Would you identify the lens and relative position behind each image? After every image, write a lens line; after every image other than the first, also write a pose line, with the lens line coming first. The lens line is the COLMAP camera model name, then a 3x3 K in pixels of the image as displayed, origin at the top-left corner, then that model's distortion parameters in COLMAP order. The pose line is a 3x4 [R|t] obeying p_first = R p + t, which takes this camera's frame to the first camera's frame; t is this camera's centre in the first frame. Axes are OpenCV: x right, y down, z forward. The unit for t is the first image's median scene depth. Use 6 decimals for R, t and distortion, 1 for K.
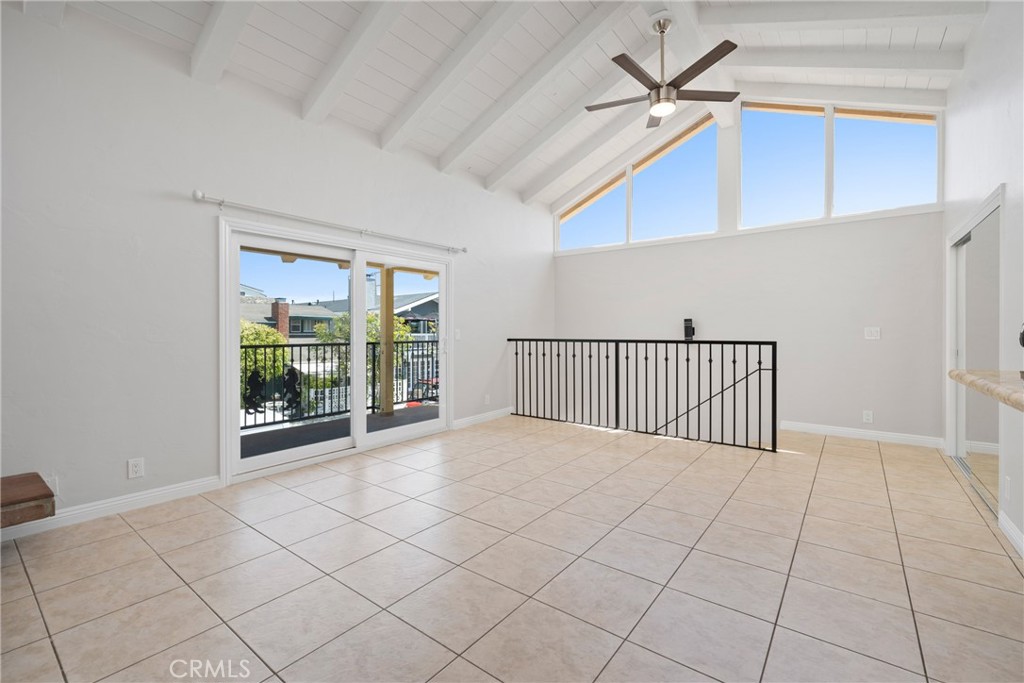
lens RADIAL K [[440.9, 0, 518.1], [0, 440.9, 333.9], [0, 0, 1]] dist [-0.002272, -0.000195]
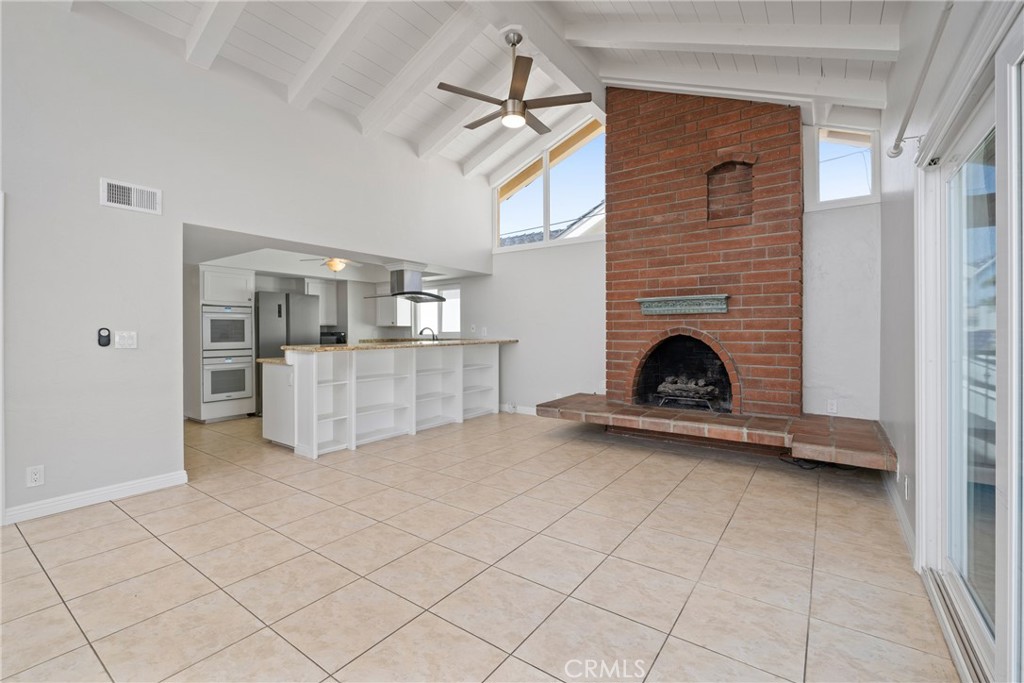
lens RADIAL K [[440.9, 0, 518.1], [0, 440.9, 333.9], [0, 0, 1]] dist [-0.002272, -0.000195]
pose [[-0.999495, 0.004630, -0.031449, -0.059262], [0.004302, 0.999936, 0.010465, -0.013358], [0.031496, 0.010324, -0.999451, 1.689881]]
